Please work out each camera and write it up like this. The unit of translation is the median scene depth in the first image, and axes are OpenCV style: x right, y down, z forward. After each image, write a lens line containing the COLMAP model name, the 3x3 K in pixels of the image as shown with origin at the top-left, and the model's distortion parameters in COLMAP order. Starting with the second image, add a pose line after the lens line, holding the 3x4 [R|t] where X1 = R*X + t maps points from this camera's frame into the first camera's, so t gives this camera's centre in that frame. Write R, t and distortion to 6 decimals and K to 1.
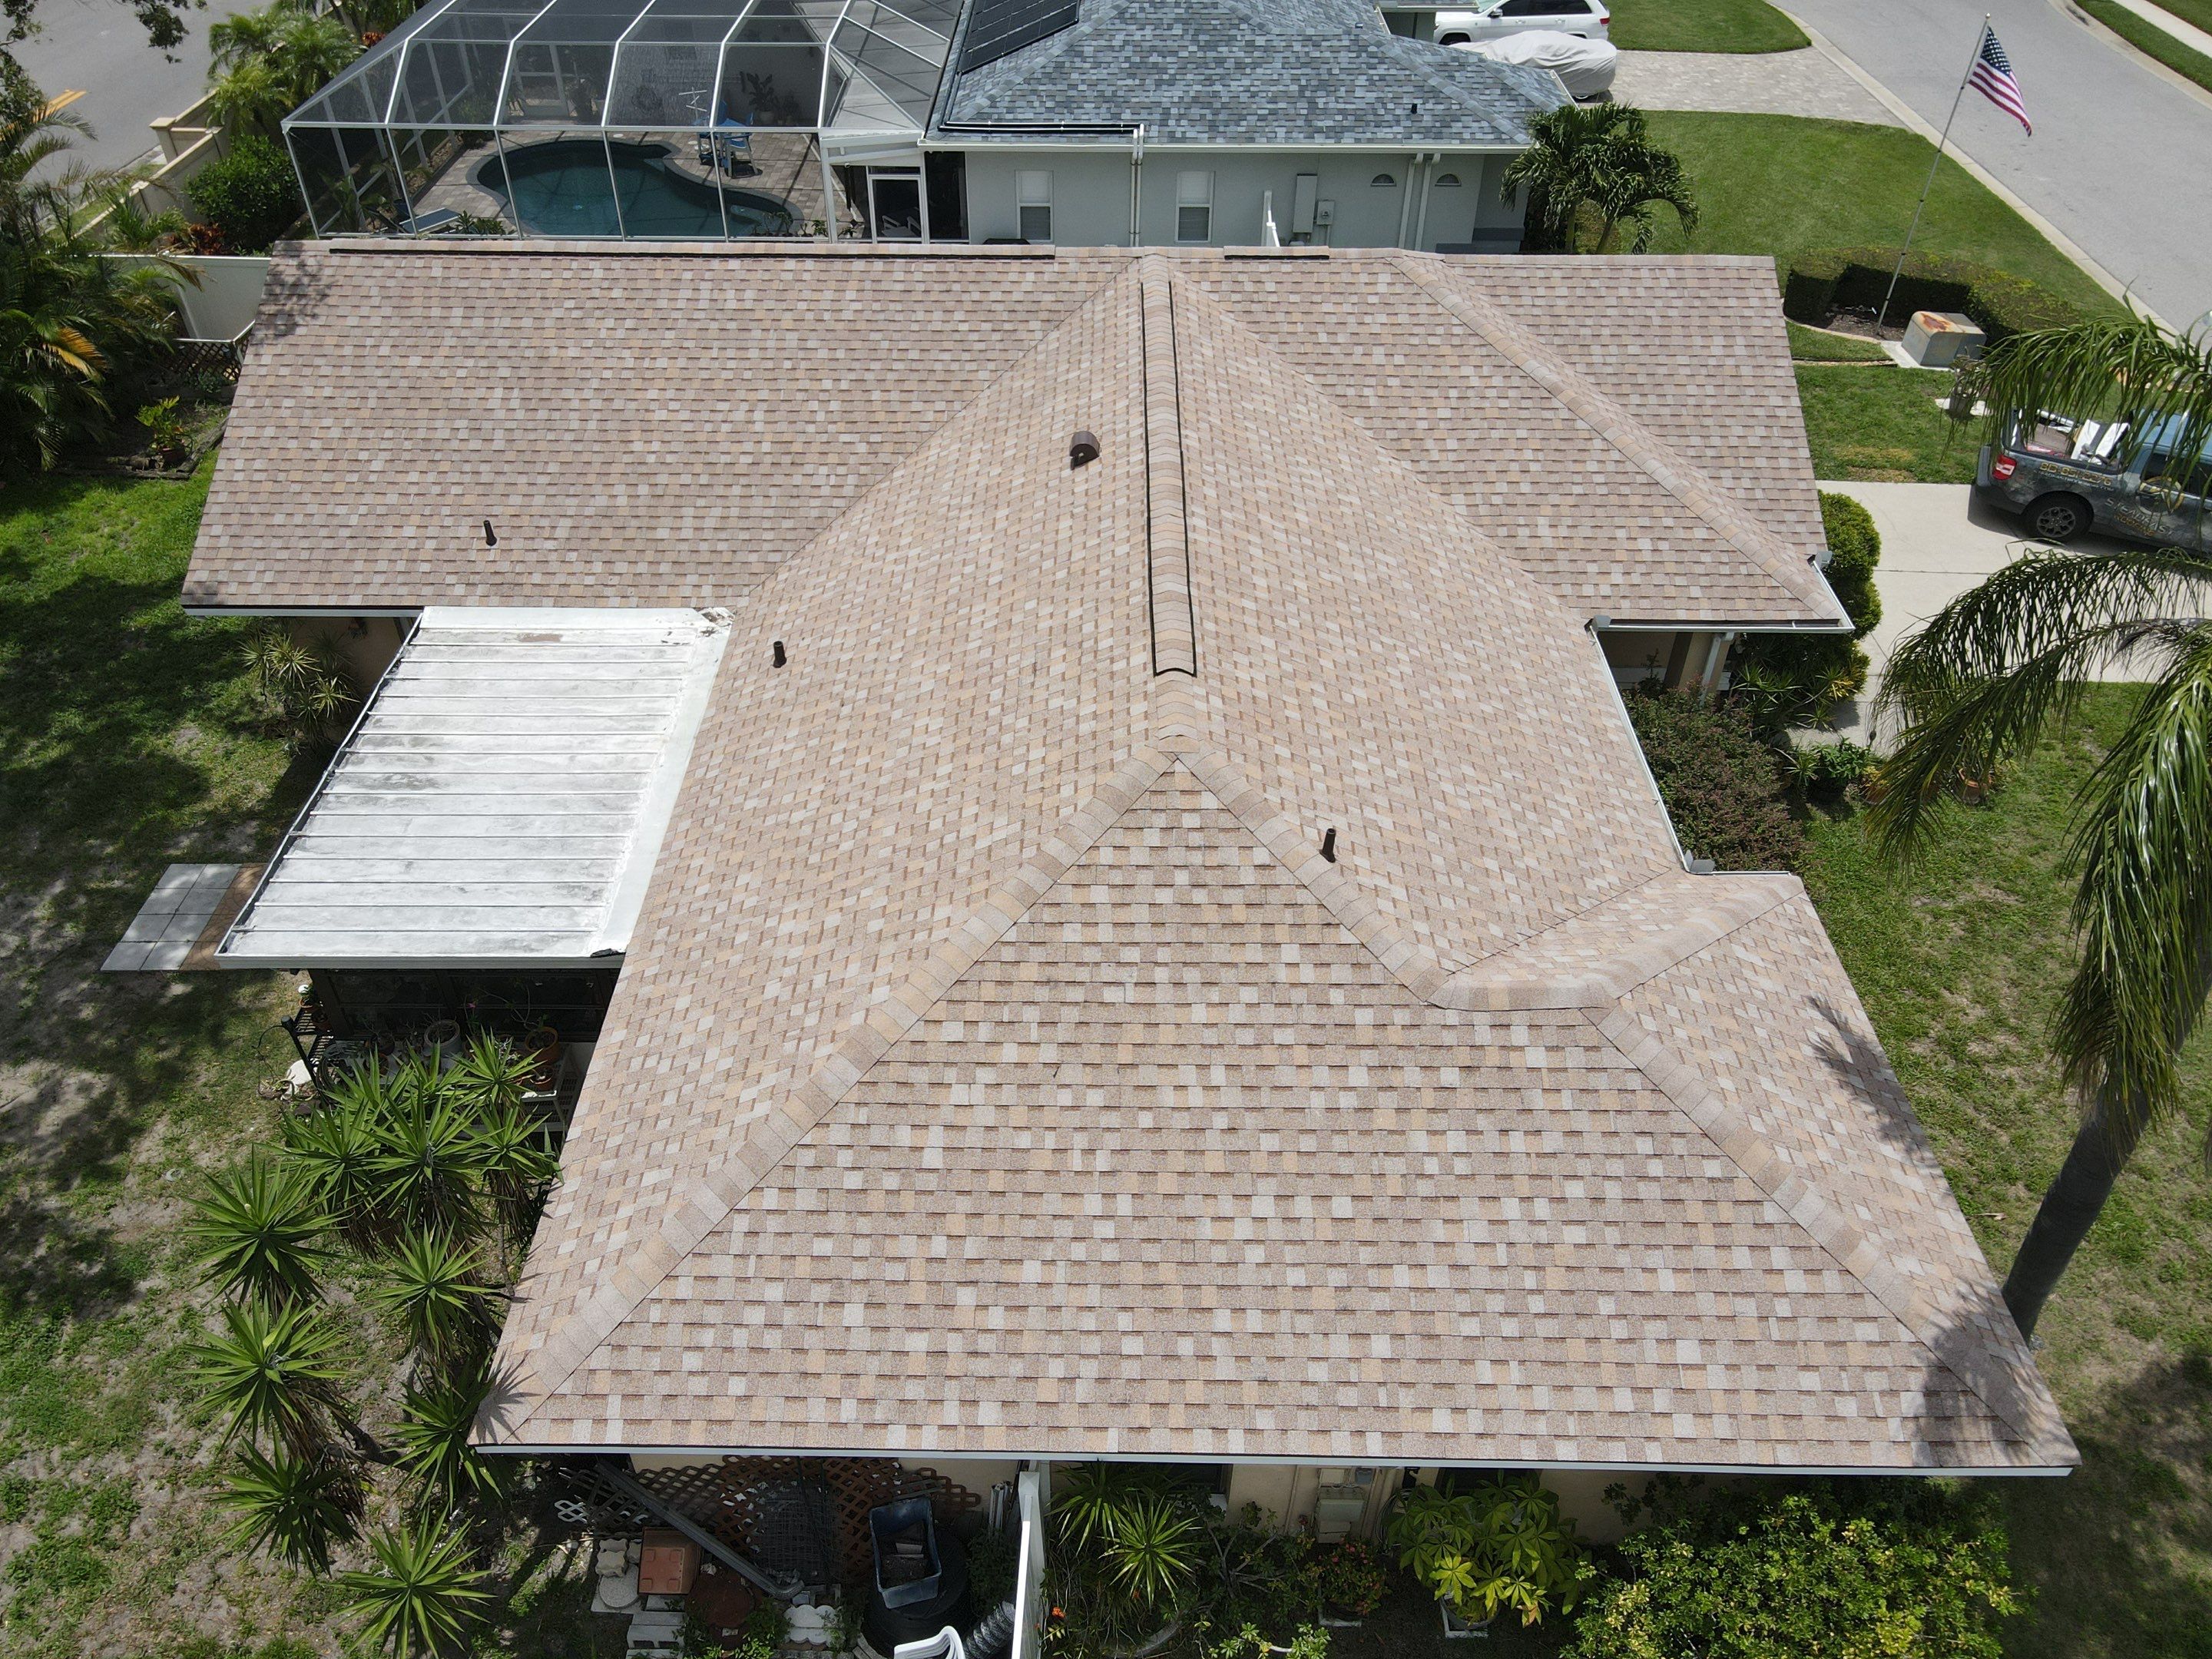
lens RADIAL K [[1649.4, 0, 1092.9], [0, 1649.4, 799.9], [0, 0, 1]] dist [-0.000653, 0.007446]
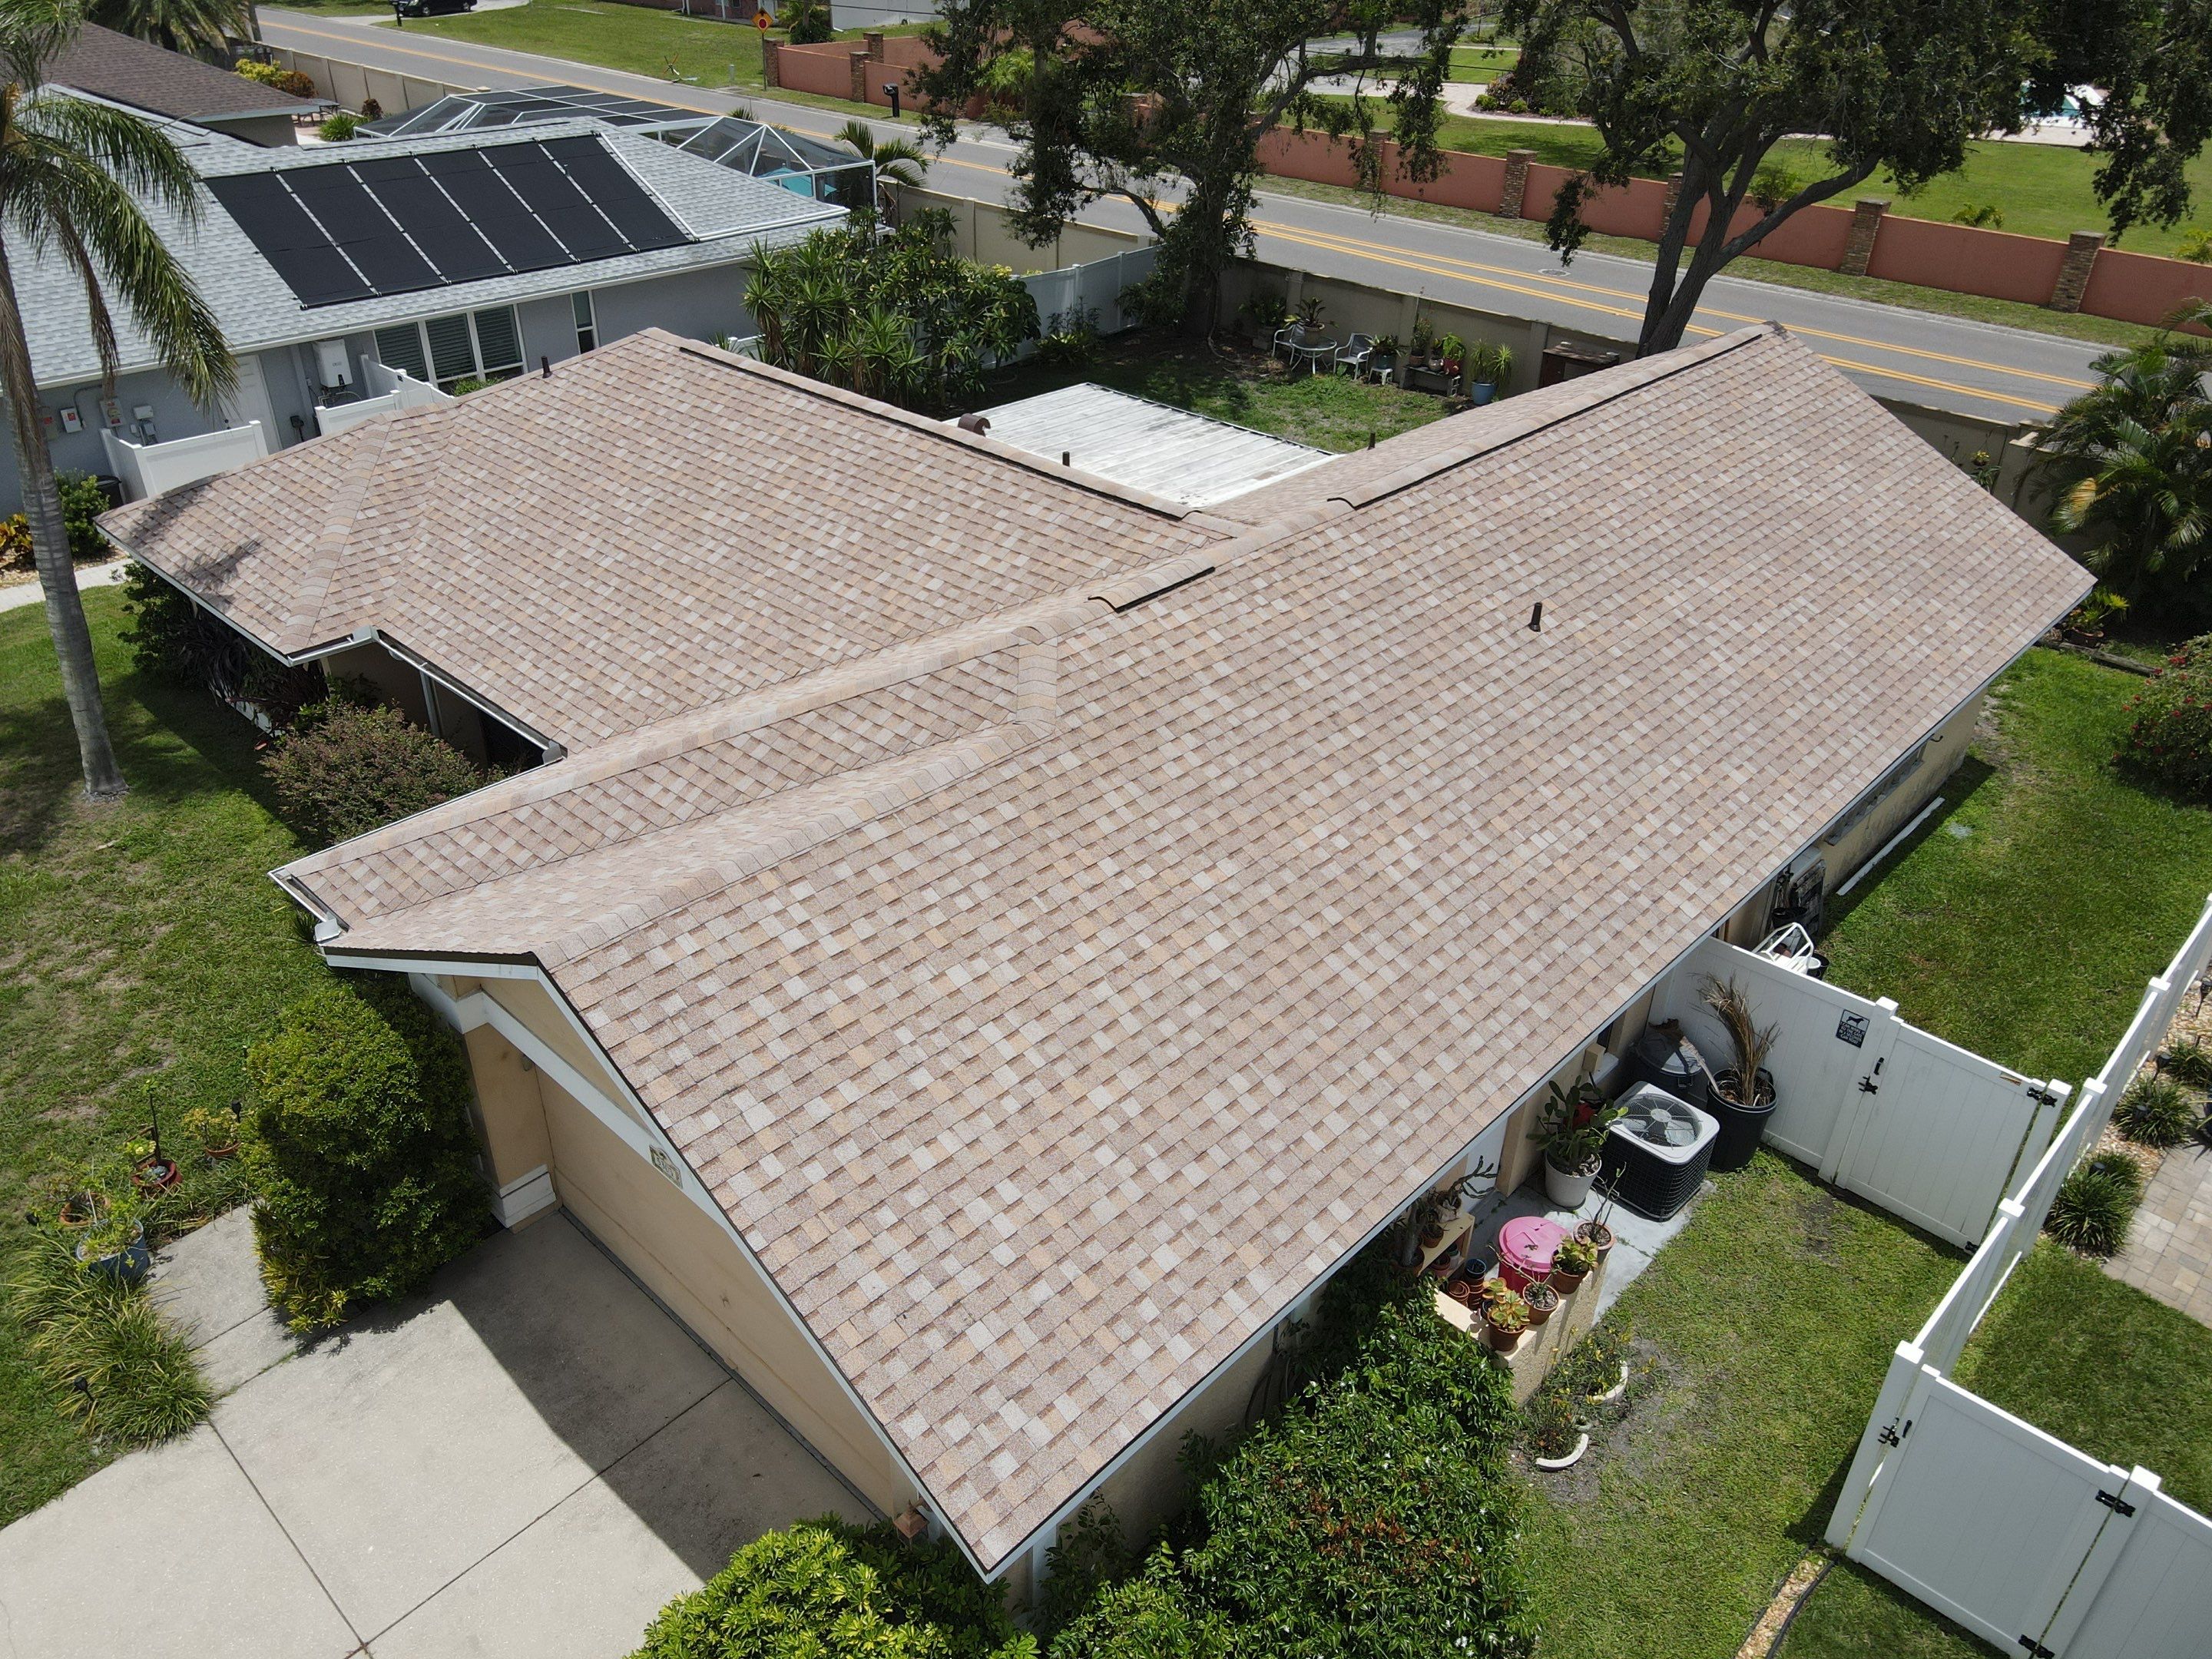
lens RADIAL K [[1635.6, 0, 1080.7], [0, 1635.6, 840.1], [0, 0, 1]] dist [-0.059623, 0.143102]
pose [[-0.686365, 0.373971, -0.623738, 0.649660], [-0.471328, 0.424422, 0.773121, -0.864782], [0.553853, 0.824628, -0.115046, 1.244953]]
